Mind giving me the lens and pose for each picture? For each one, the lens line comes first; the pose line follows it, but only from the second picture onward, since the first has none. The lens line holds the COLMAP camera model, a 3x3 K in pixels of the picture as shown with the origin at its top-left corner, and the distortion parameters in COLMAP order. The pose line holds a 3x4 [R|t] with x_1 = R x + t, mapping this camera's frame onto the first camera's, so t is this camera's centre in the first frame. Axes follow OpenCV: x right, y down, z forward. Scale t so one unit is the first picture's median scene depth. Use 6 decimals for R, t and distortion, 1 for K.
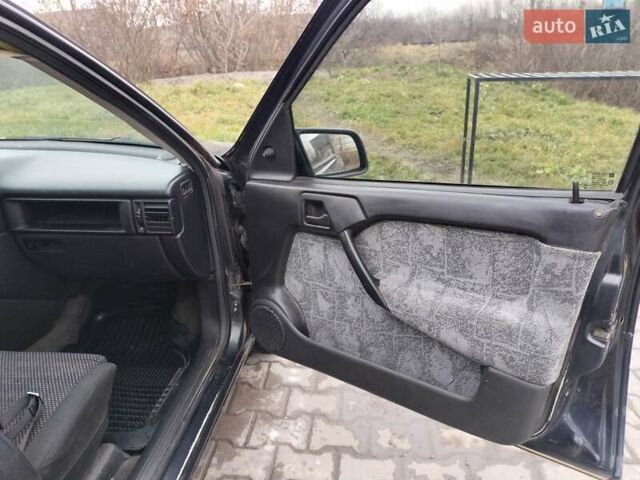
lens RADIAL K [[475.9, 0, 319.7], [0, 475.9, 244.5], [0, 0, 1]] dist [0.044043, -0.054322]
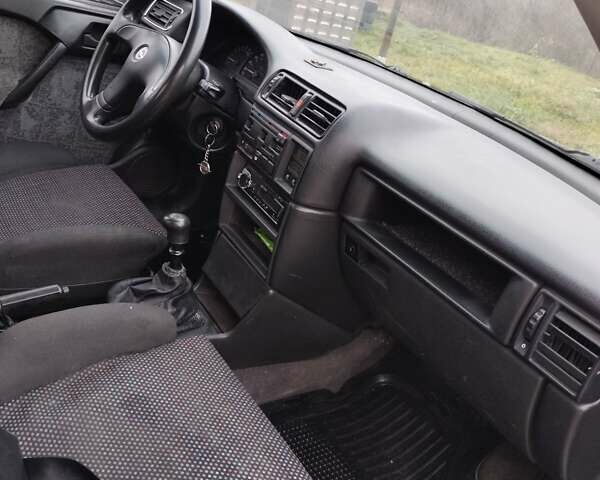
lens RADIAL K [[556.3, 0, 300.0], [0, 556.3, 240.0], [0, 0, 1]] dist [-0.004892, -0.006633]
pose [[0.610828, 0.506462, -0.608593, -0.194483], [-0.524838, 0.834517, 0.167708, -0.082512], [0.592819, 0.216972, 0.775557, 0.365119]]
